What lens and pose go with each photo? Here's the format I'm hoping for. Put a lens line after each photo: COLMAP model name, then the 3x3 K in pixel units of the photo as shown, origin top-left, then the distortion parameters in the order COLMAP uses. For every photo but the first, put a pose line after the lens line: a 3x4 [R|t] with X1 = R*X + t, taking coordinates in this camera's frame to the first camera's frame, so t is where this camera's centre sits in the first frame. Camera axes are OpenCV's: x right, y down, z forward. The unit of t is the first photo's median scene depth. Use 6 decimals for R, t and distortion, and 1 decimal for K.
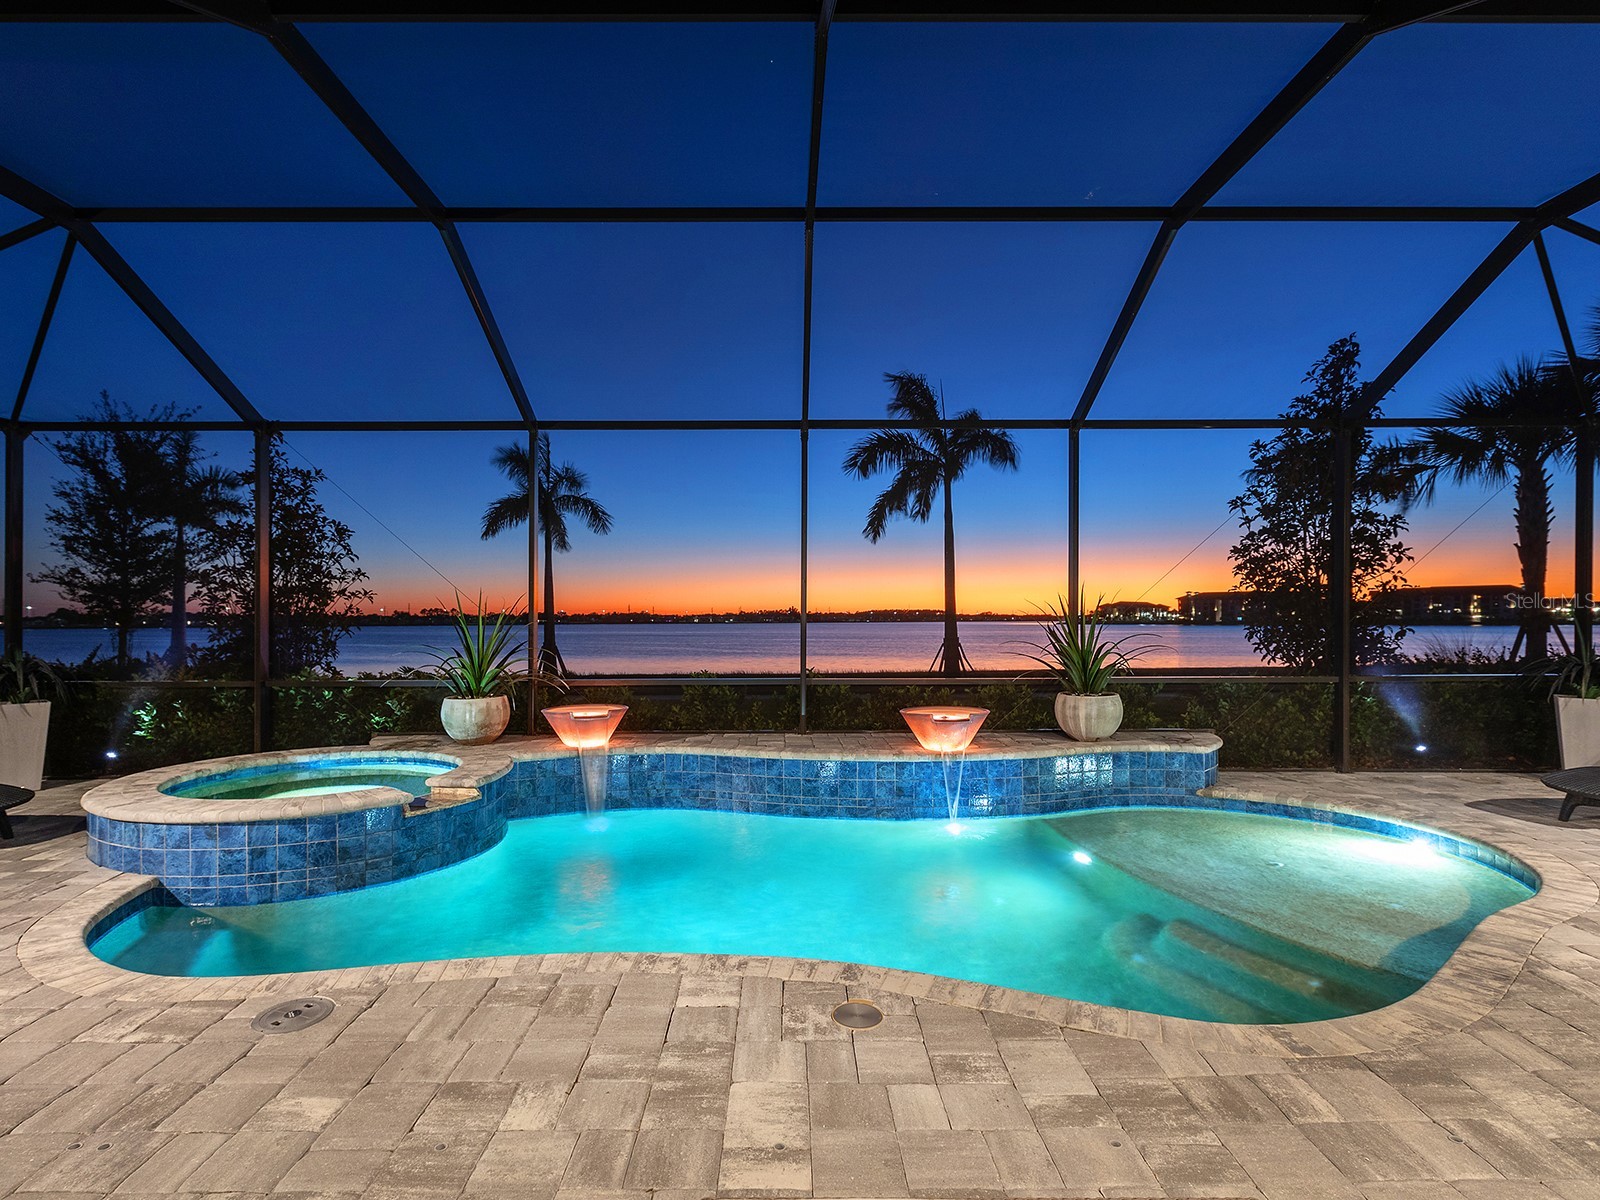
lens RADIAL K [[828.9, 0, 772.1], [0, 828.9, 617.6], [0, 0, 1]] dist [0.000719, -0.000536]
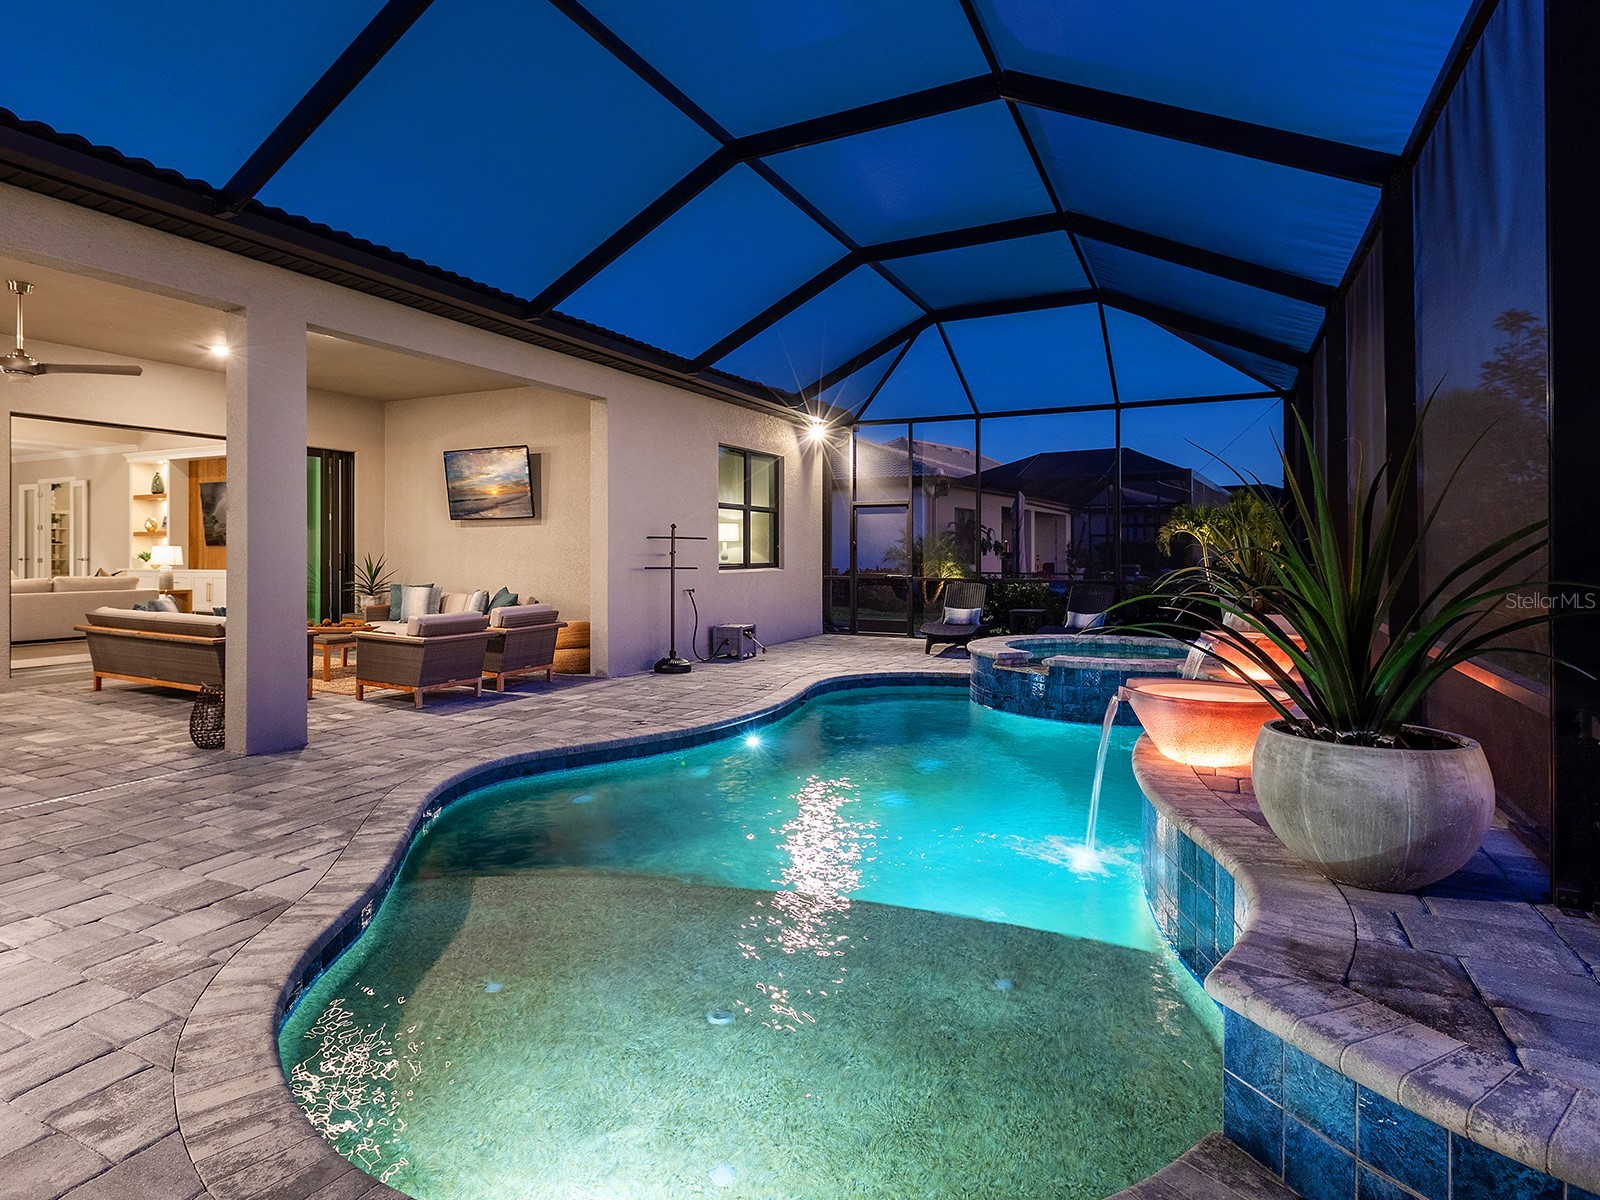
lens RADIAL K [[870.9, 0, 761.6], [0, 870.9, 601.0], [0, 0, 1]] dist [-0.000430, -0.000539]
pose [[-0.461345, 0.052692, -0.885655, 0.821063], [0.007192, 0.998424, 0.055655, 0.022306], [0.887192, 0.019307, -0.460997, 0.989415]]
